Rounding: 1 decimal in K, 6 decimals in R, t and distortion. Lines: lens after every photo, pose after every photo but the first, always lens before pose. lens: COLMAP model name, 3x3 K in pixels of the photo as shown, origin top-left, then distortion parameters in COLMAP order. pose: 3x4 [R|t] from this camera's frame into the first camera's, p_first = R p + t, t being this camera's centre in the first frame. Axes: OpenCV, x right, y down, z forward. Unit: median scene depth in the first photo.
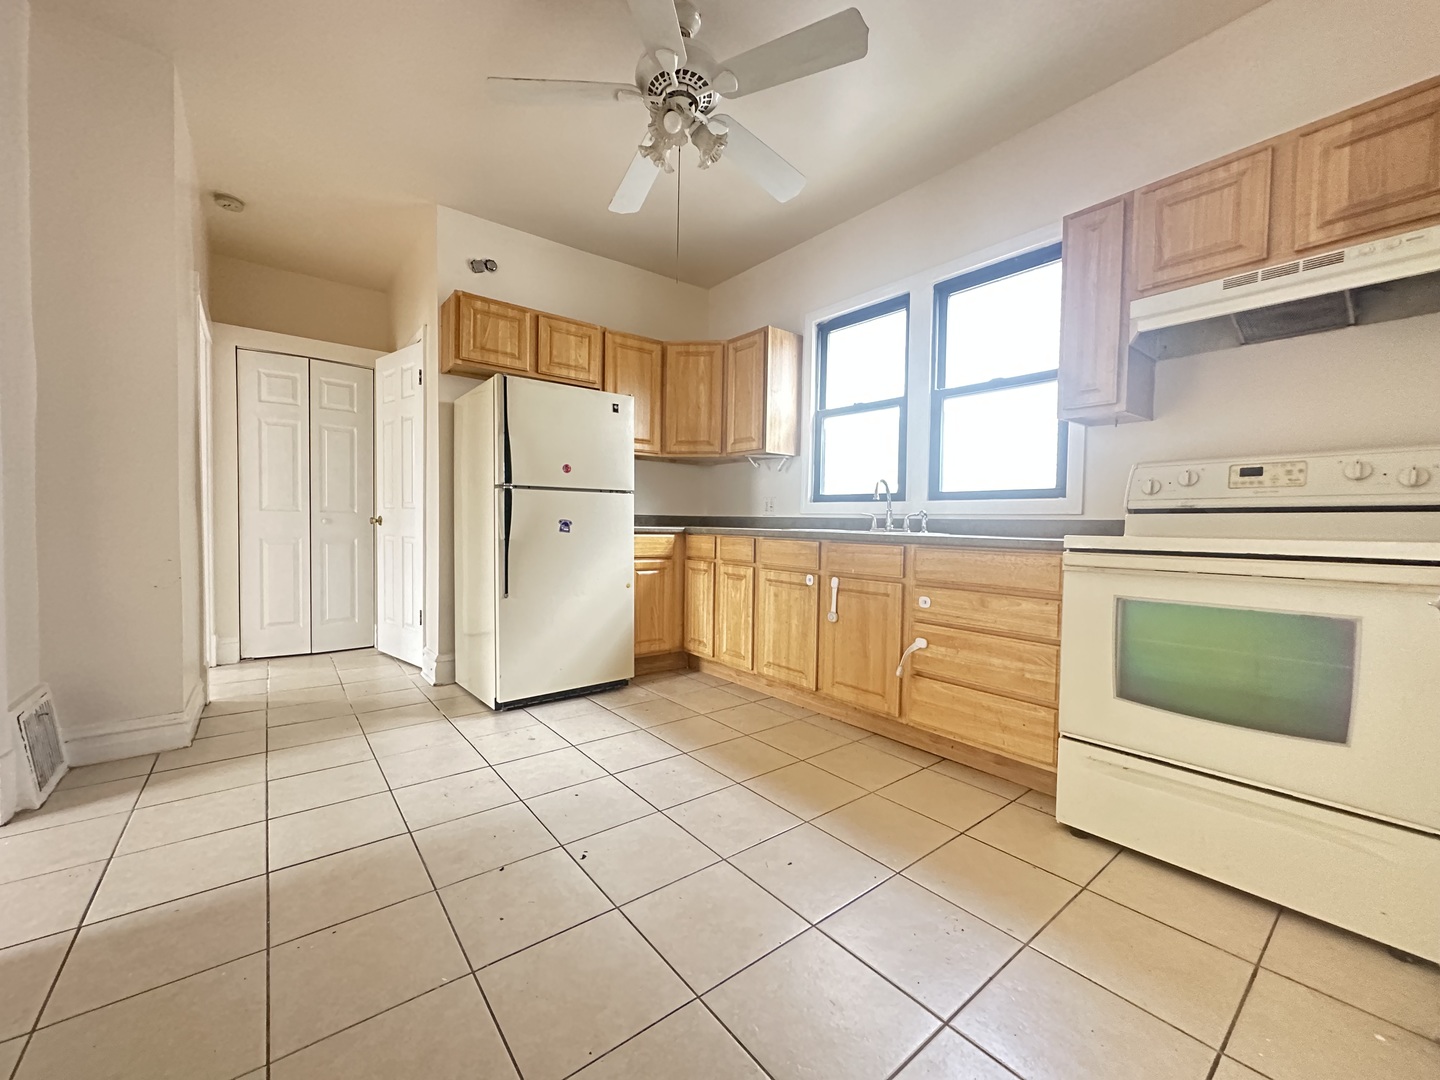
lens RADIAL K [[576.5, 0, 720.4], [0, 576.5, 540.6], [0, 0, 1]] dist [-0.001770, -0.000024]
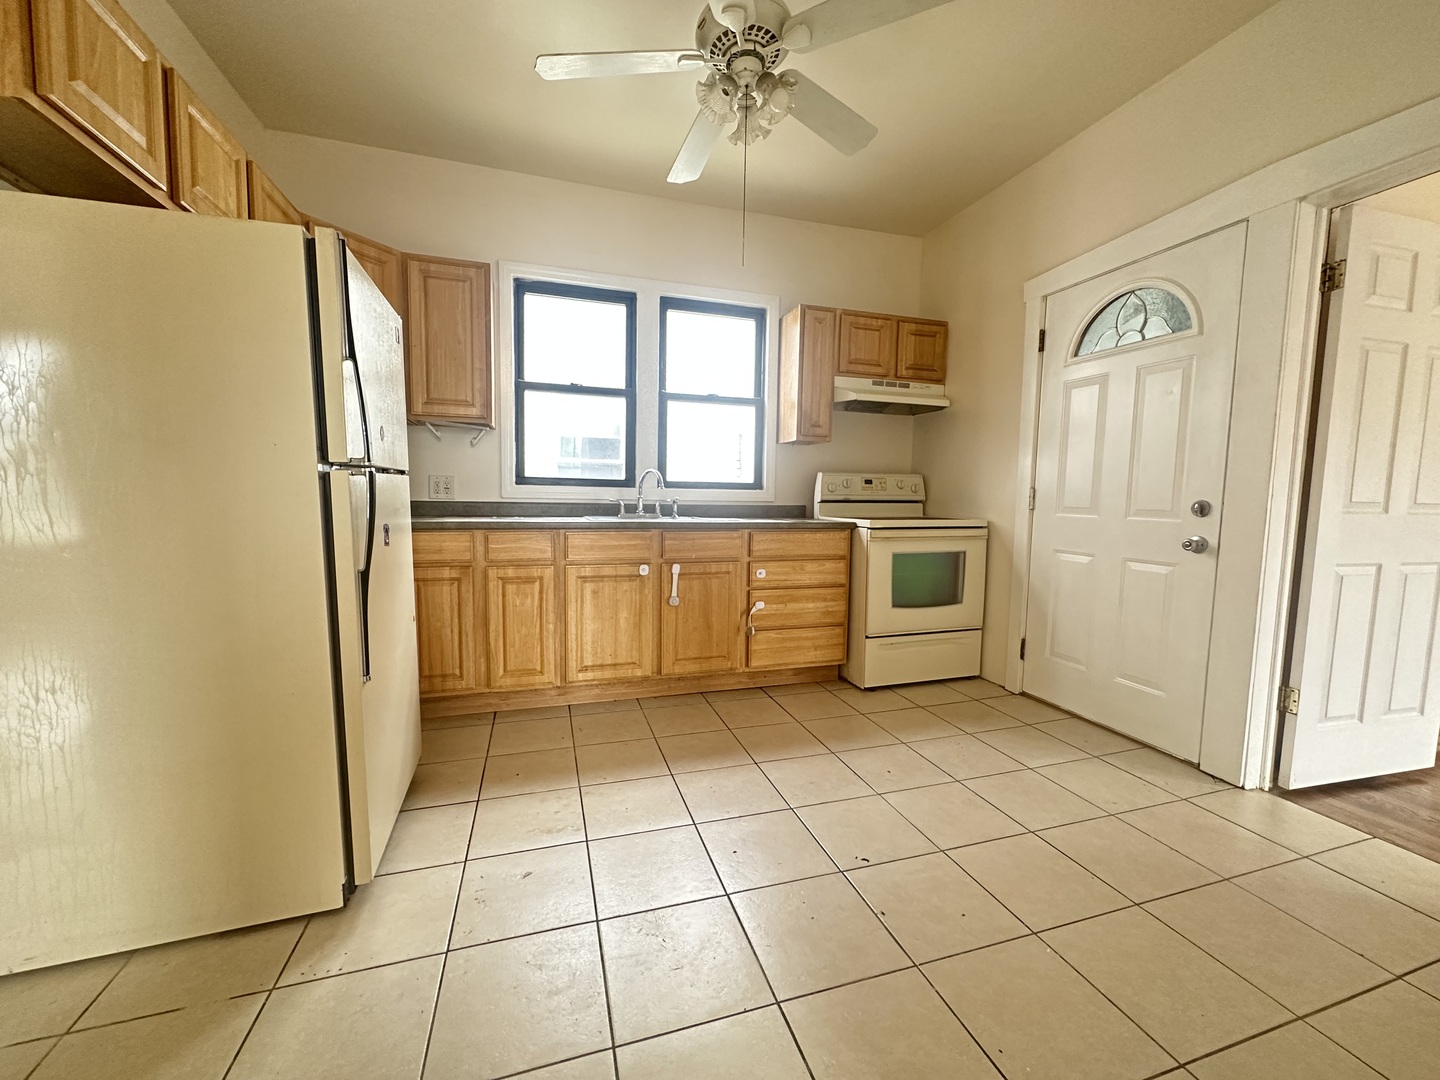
lens RADIAL K [[576.5, 0, 720.5], [0, 576.5, 539.1], [0, 0, 1]] dist [-0.001770, -0.000024]
pose [[0.357798, -0.085728, 0.929855, -0.765701], [0.020011, 0.996252, 0.084150, -0.071046], [-0.933584, -0.011502, 0.358173, 0.542855]]
